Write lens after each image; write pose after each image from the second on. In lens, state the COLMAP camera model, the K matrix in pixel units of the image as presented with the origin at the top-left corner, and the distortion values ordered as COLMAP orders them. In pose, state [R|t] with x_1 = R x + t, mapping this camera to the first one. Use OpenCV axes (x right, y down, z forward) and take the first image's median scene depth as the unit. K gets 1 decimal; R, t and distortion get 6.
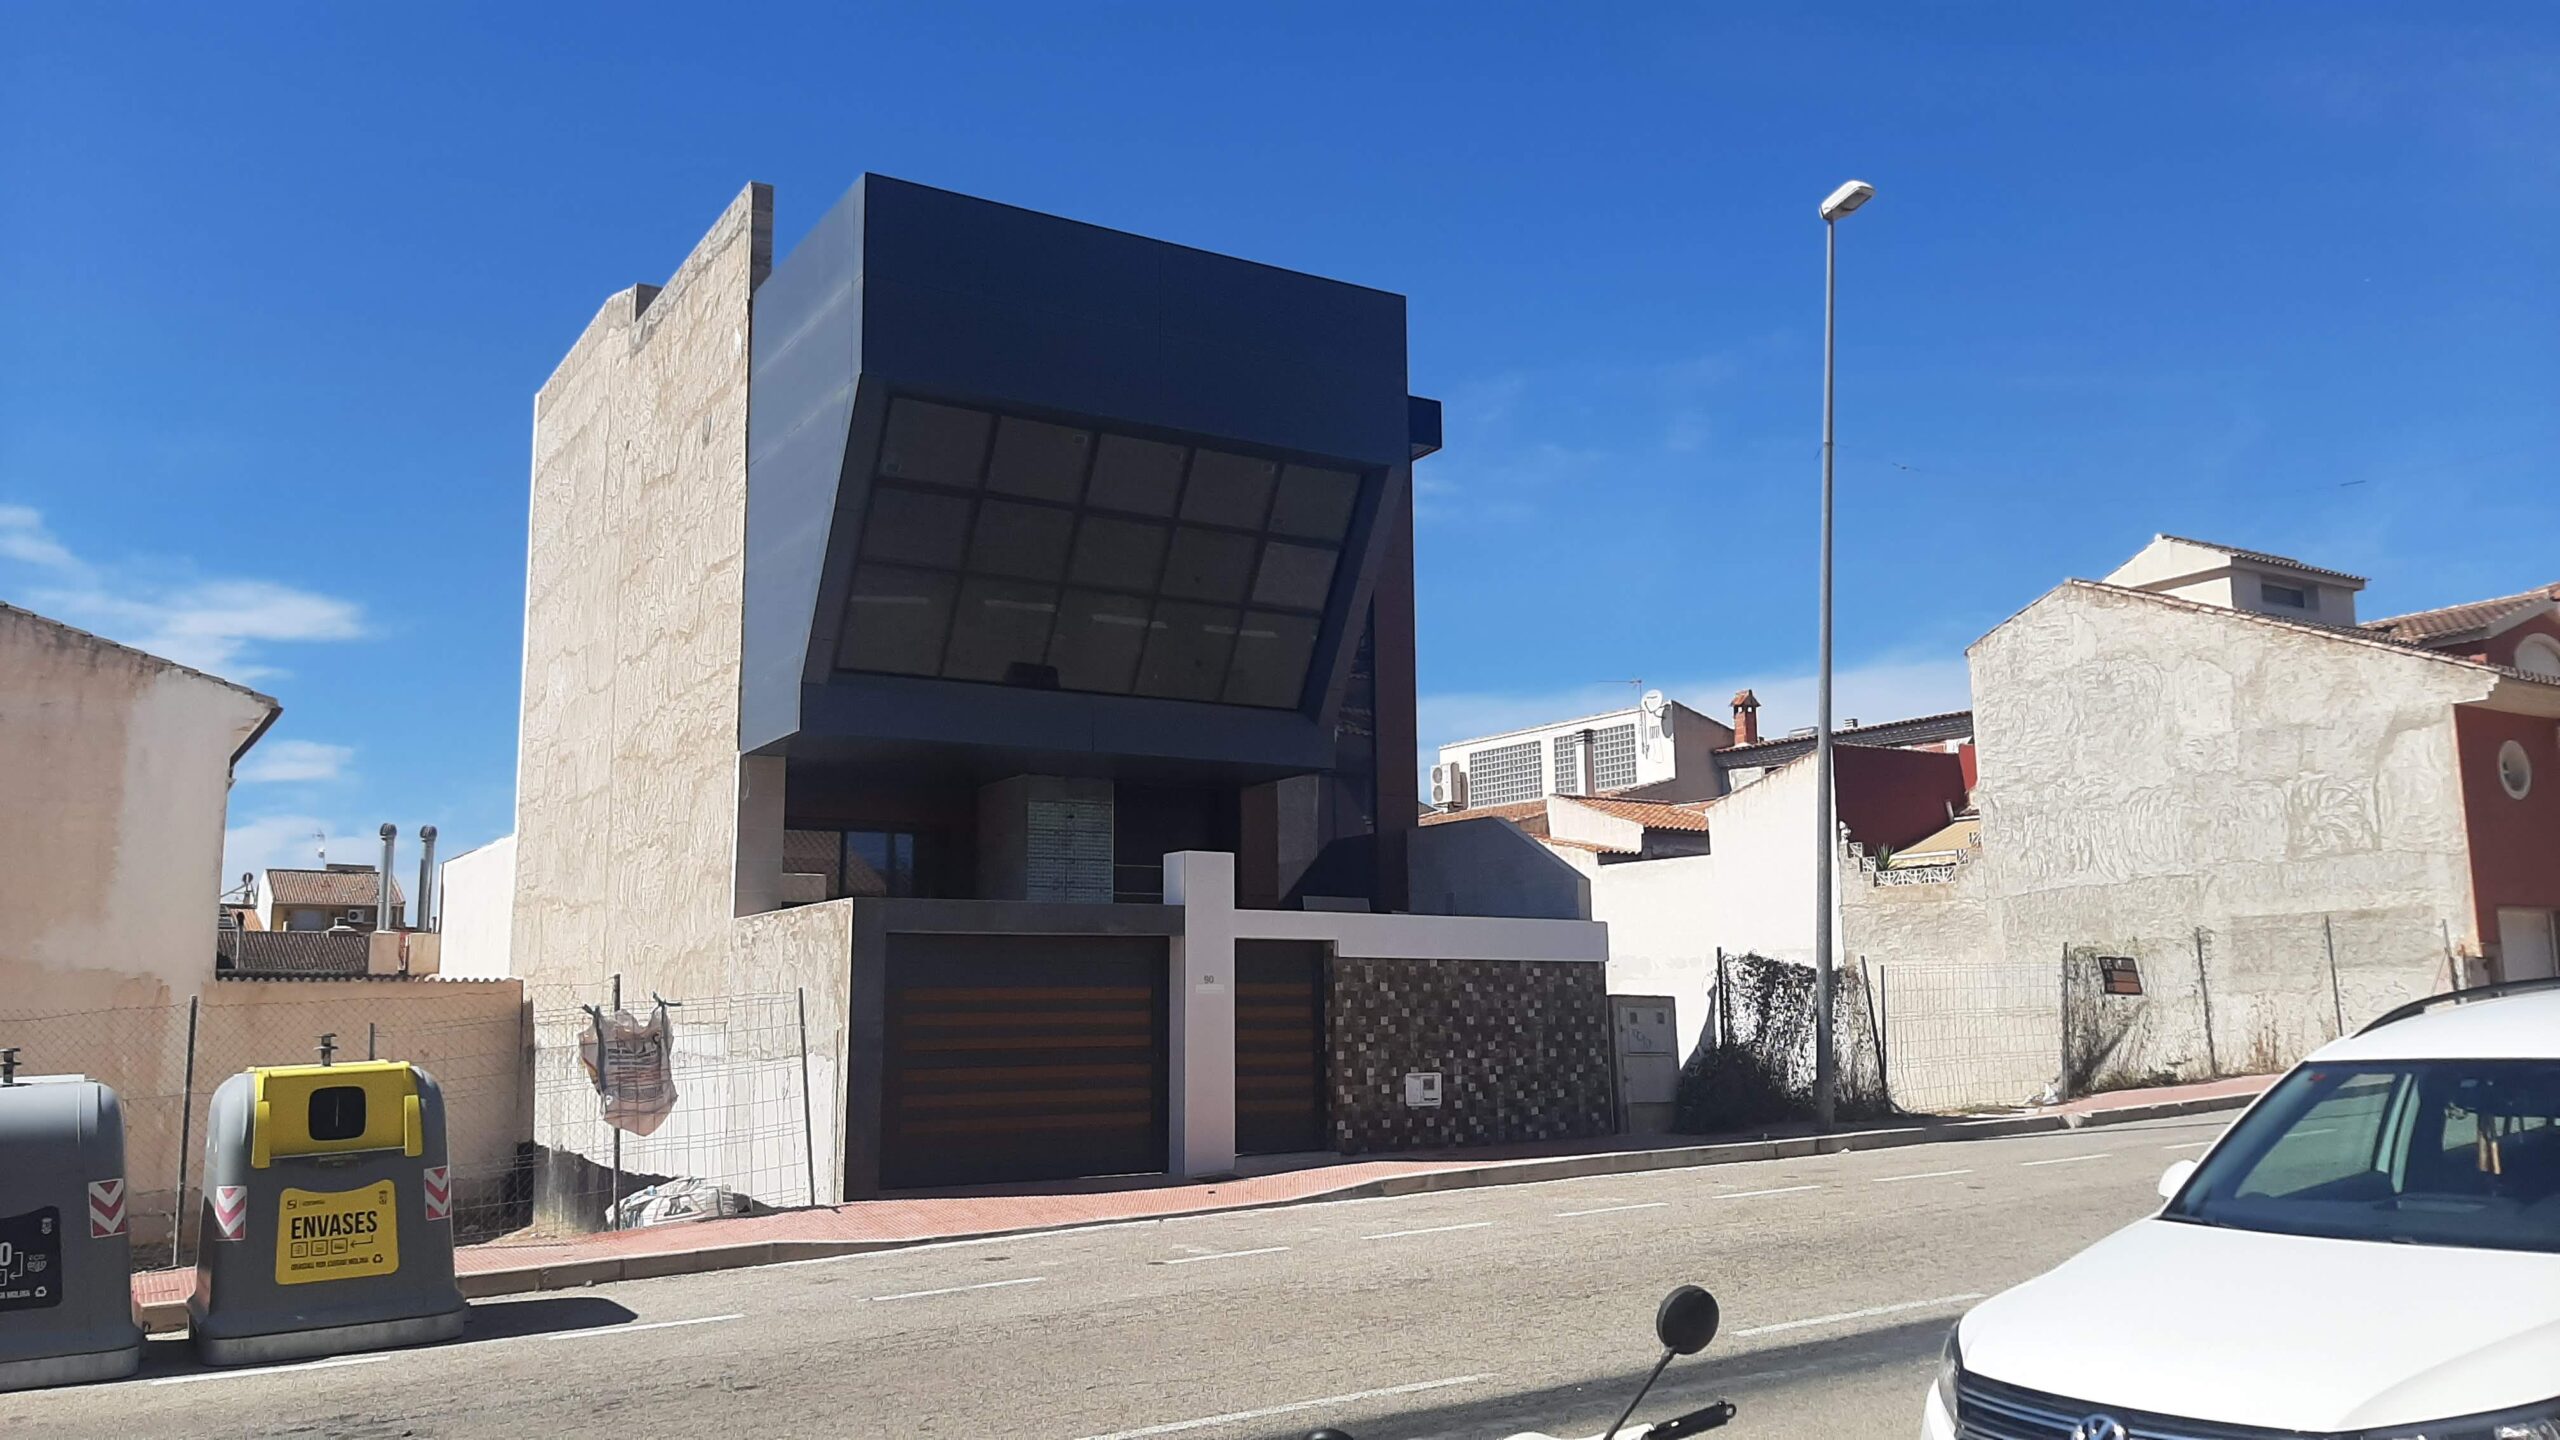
lens RADIAL K [[1984.6, 0, 1282.1], [0, 1984.6, 716.4], [0, 0, 1]] dist [0.016103, -0.013779]
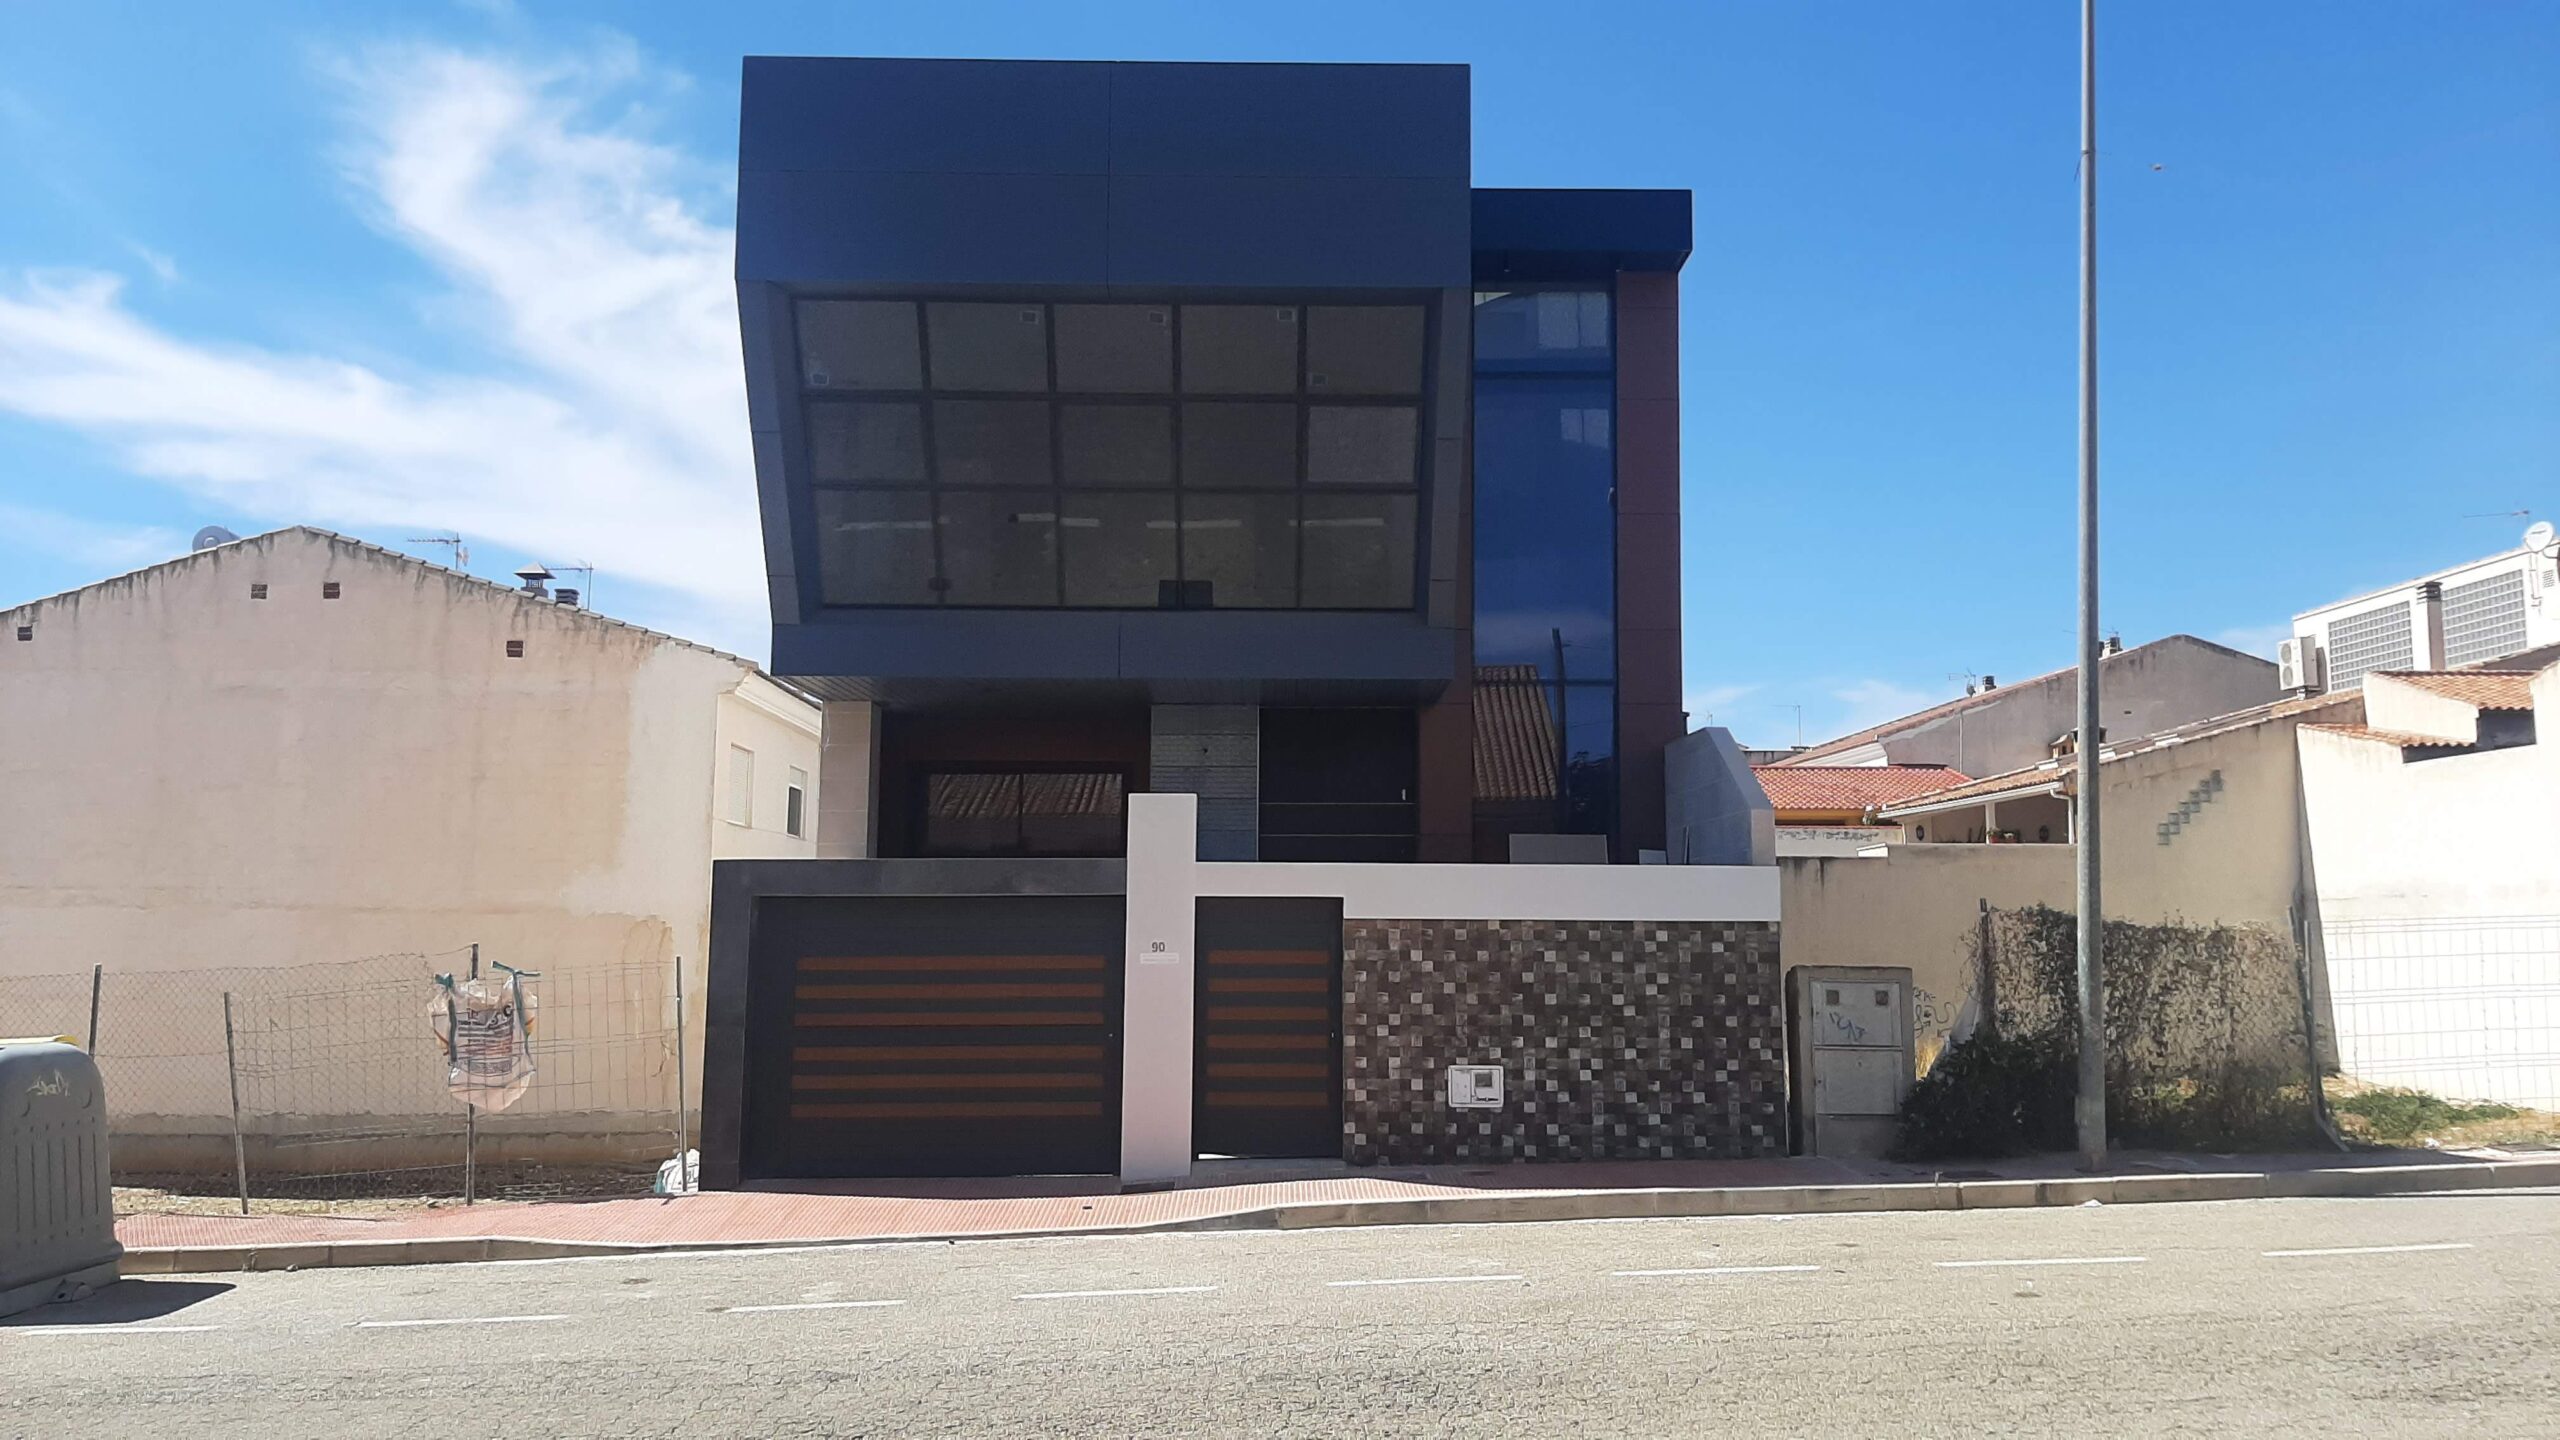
lens RADIAL K [[1984.6, 0, 1276.4], [0, 1984.6, 733.2], [0, 0, 1]] dist [0.016103, -0.013779]
pose [[0.860336, -0.042882, -0.507920, 0.403556], [0.070080, 0.996943, 0.034535, 0.016818], [0.504887, -0.065306, 0.860711, 0.296011]]
